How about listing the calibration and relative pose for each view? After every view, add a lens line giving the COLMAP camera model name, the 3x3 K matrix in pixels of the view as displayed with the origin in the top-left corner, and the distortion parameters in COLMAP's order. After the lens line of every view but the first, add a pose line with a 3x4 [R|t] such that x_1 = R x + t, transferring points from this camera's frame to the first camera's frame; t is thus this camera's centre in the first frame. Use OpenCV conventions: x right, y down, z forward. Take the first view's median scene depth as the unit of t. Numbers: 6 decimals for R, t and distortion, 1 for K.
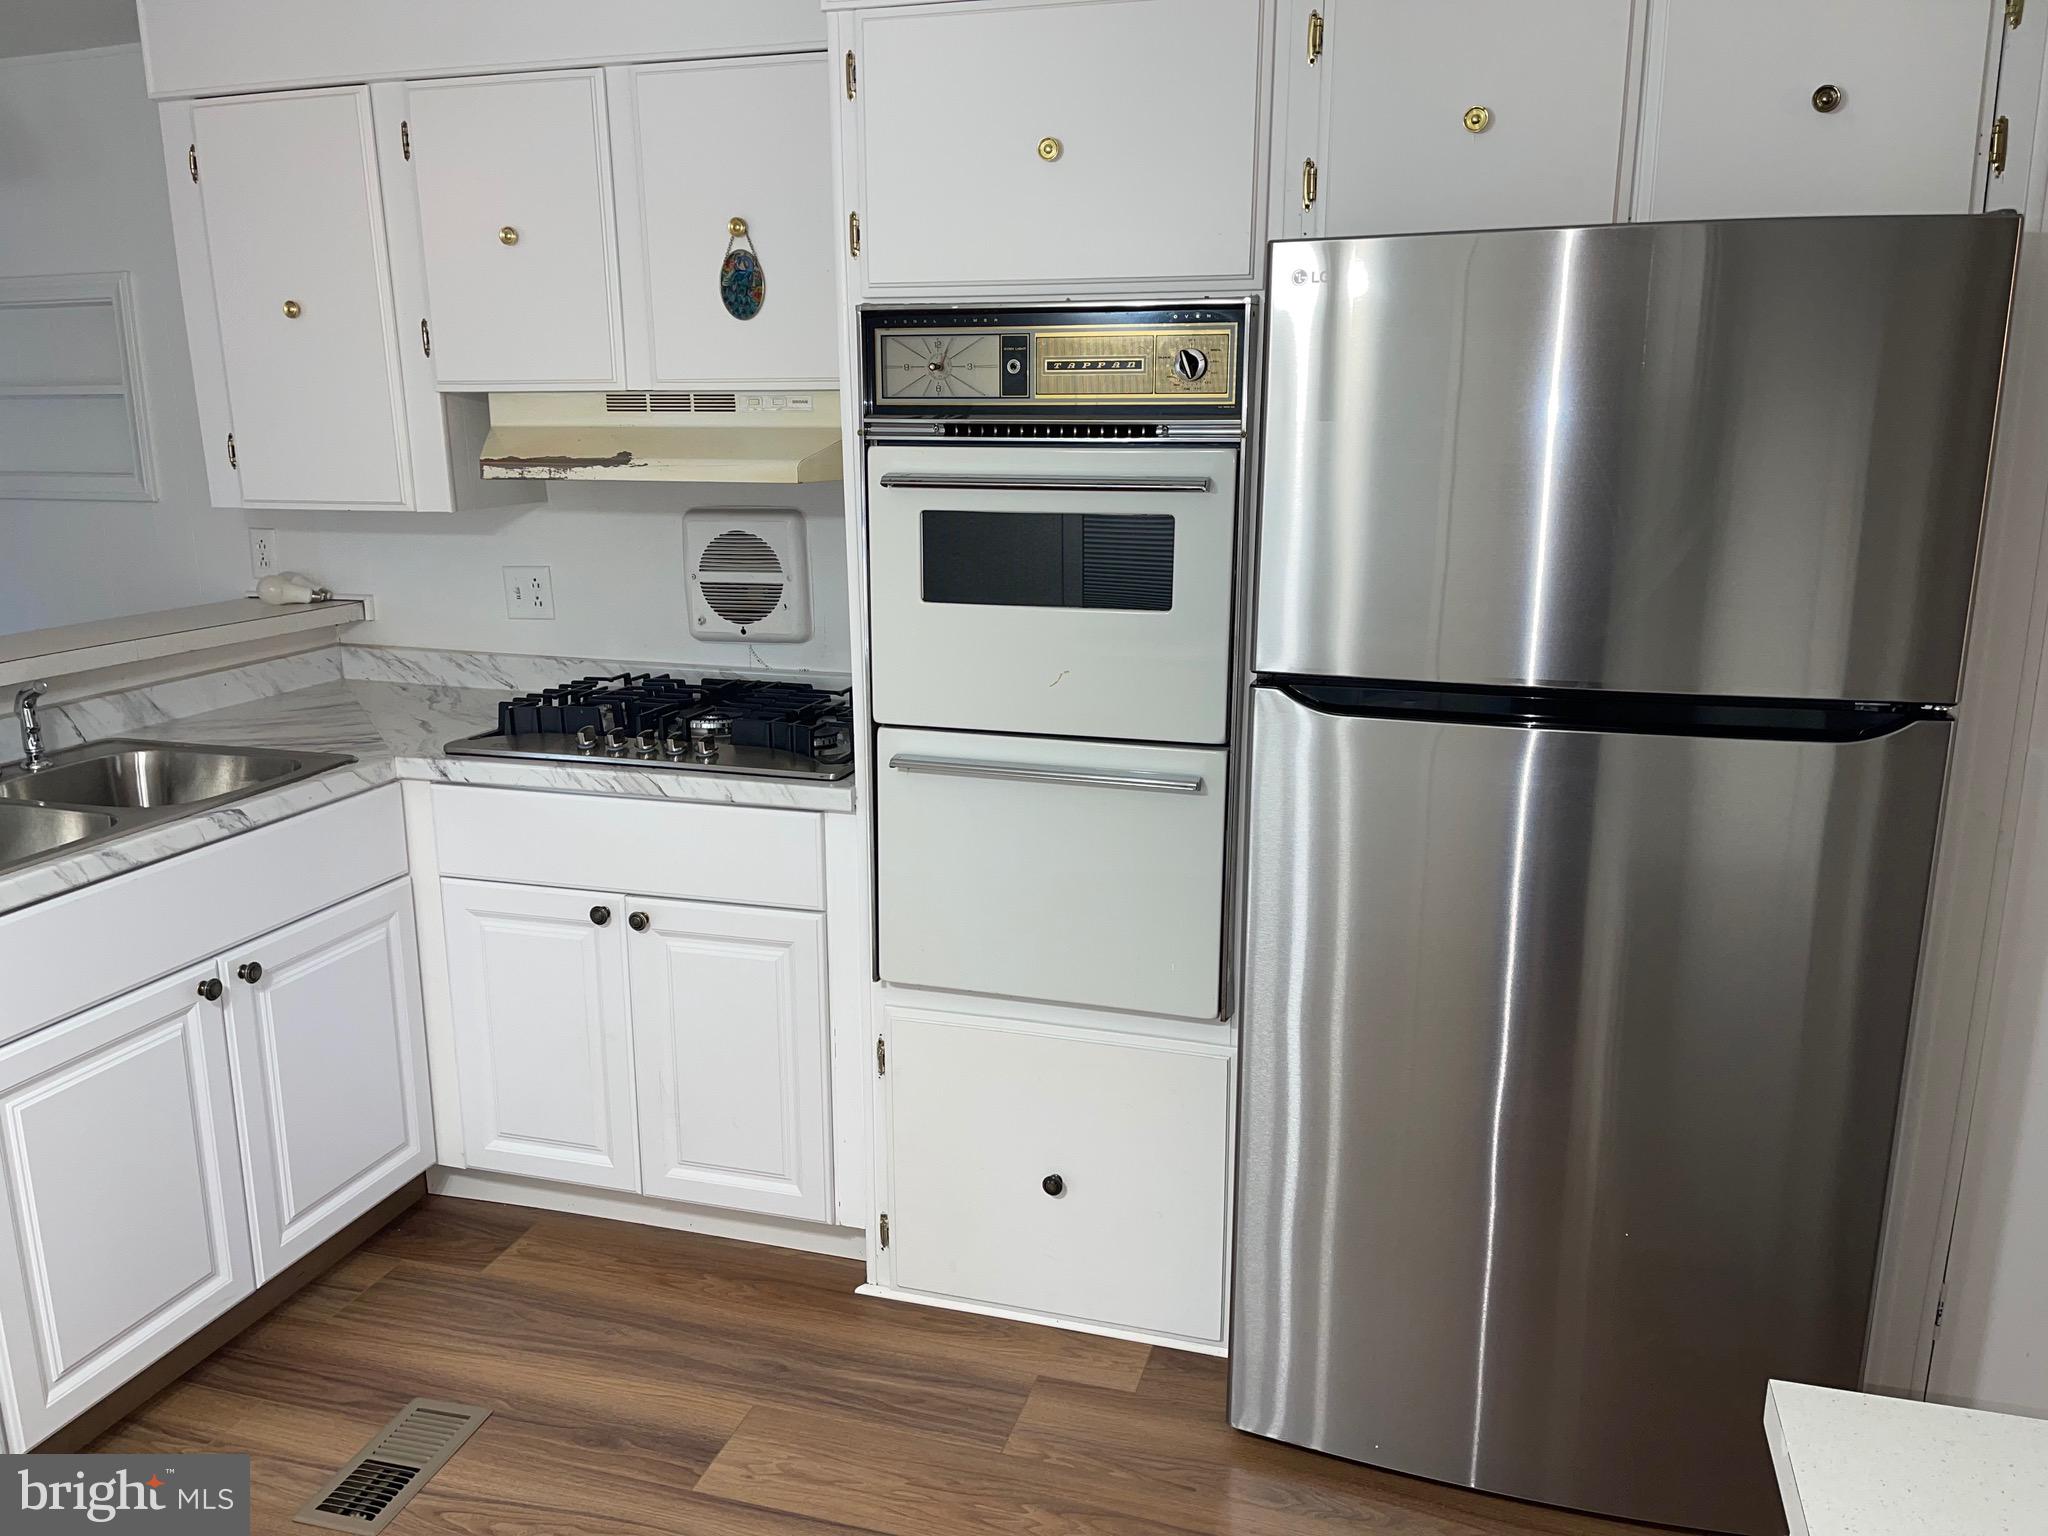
lens RADIAL K [[1546.2, 0, 1004.6], [0, 1546.2, 781.4], [0, 0, 1]] dist [0.071365, -0.083036]
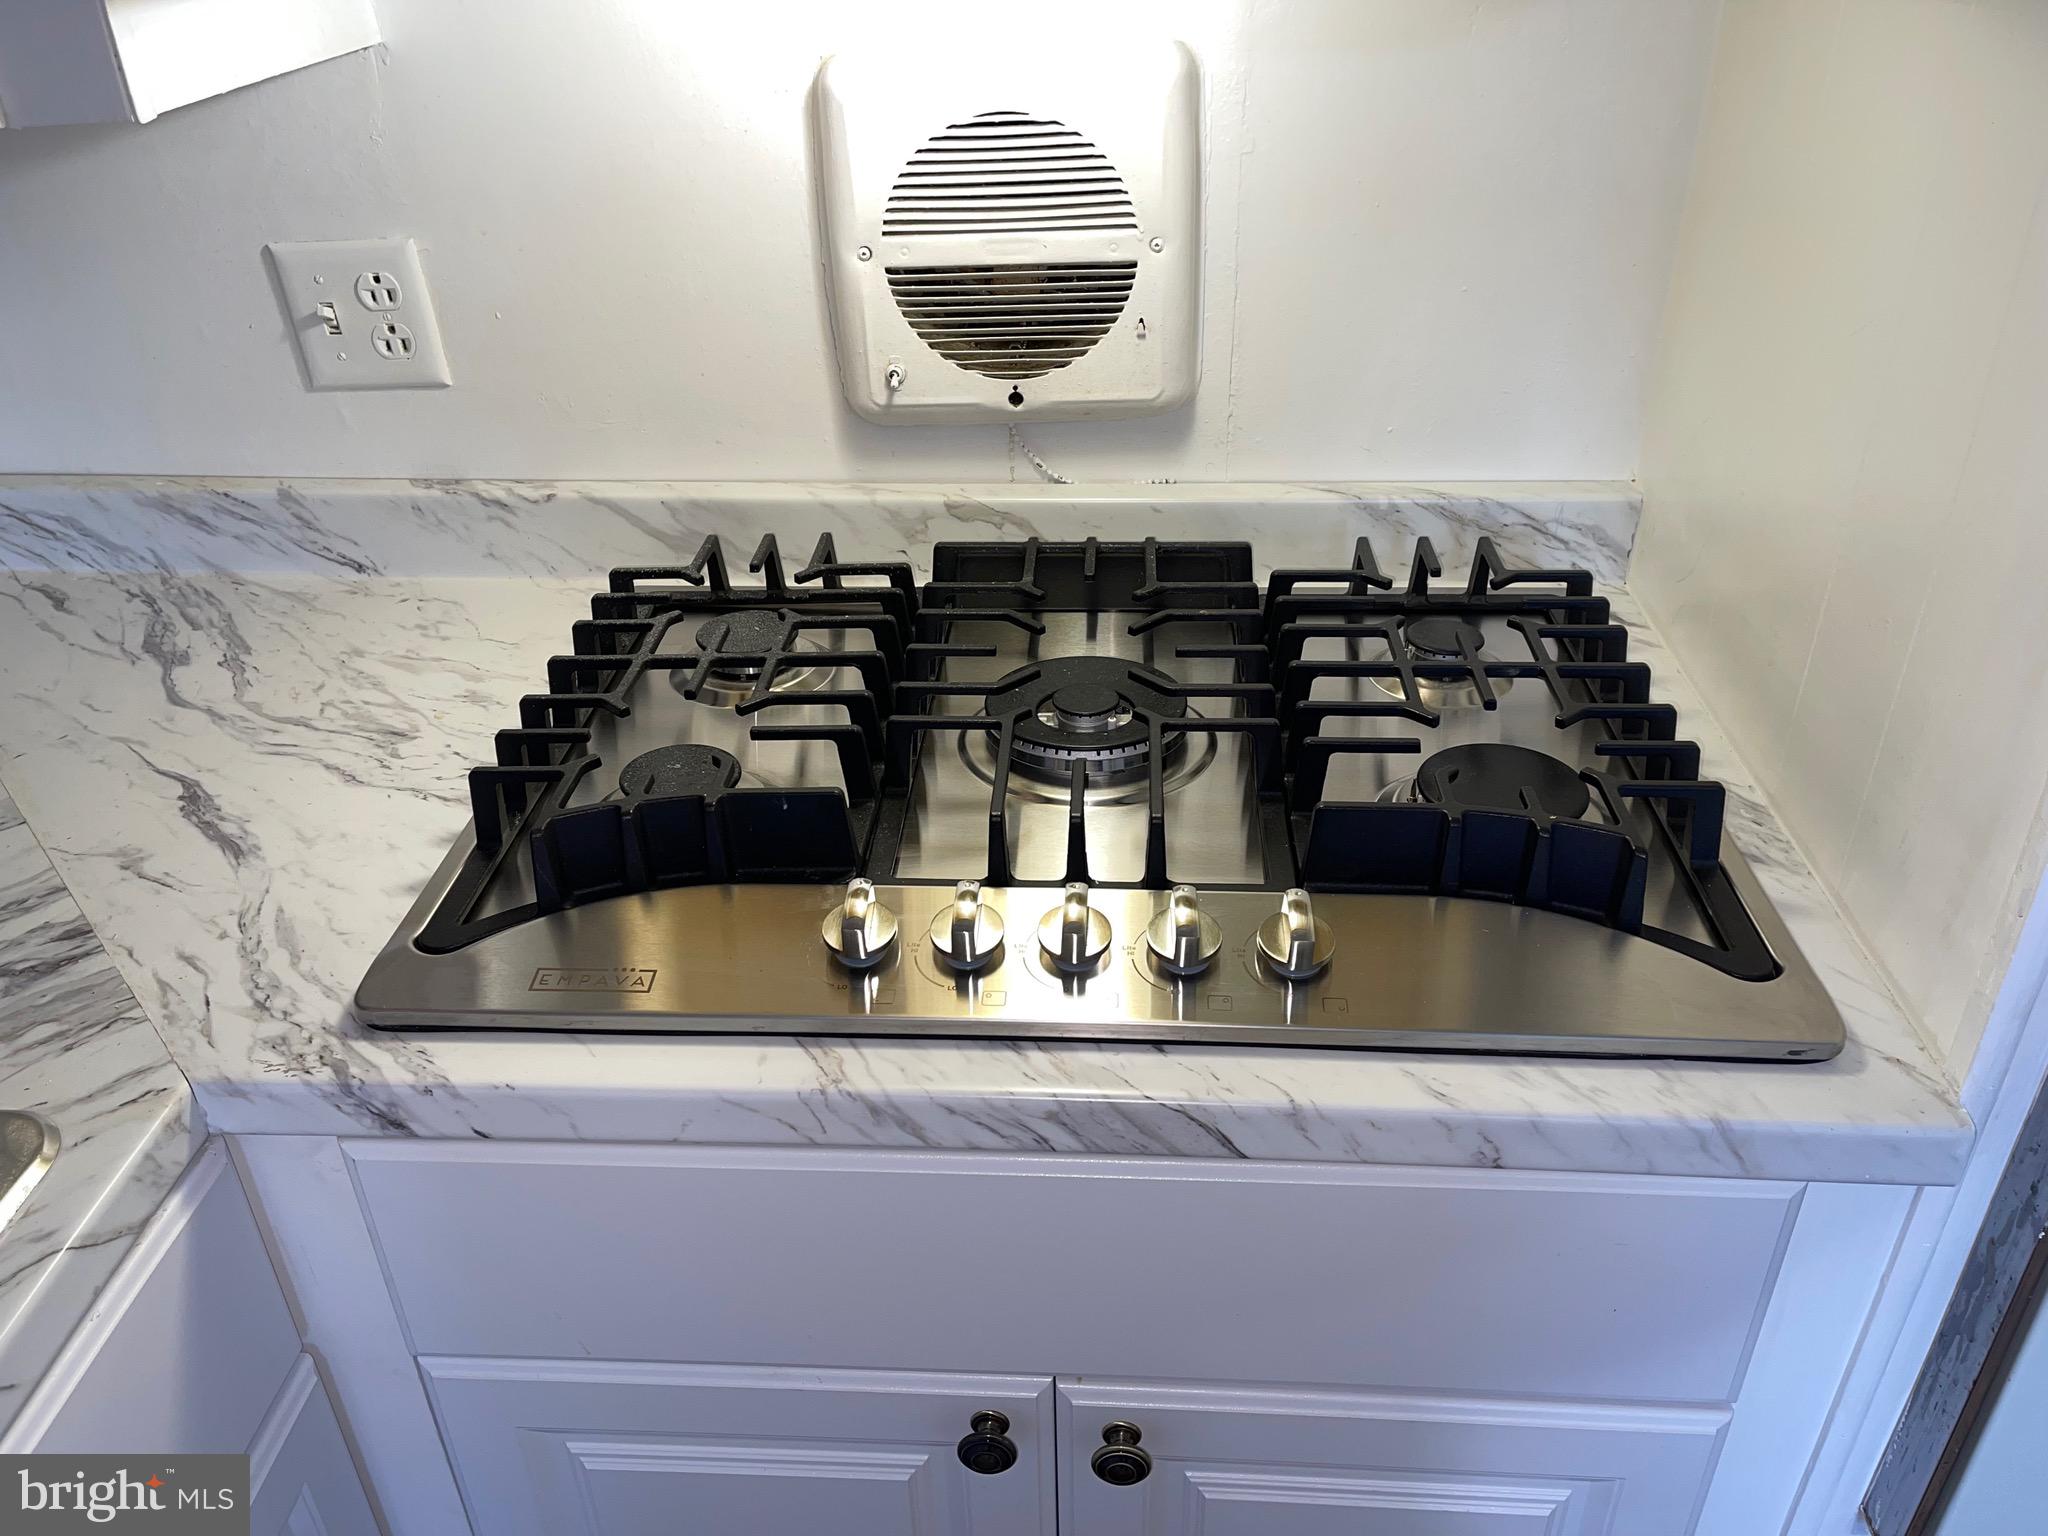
lens RADIAL K [[1546.2, 0, 1004.6], [0, 1546.2, 781.4], [0, 0, 1]] dist [0.071365, -0.083036]
pose [[0.973535, -0.140567, 0.180194, -0.303922], [0.077785, 0.945200, 0.317090, -0.154885], [-0.214892, -0.294682, 0.931120, 0.750691]]
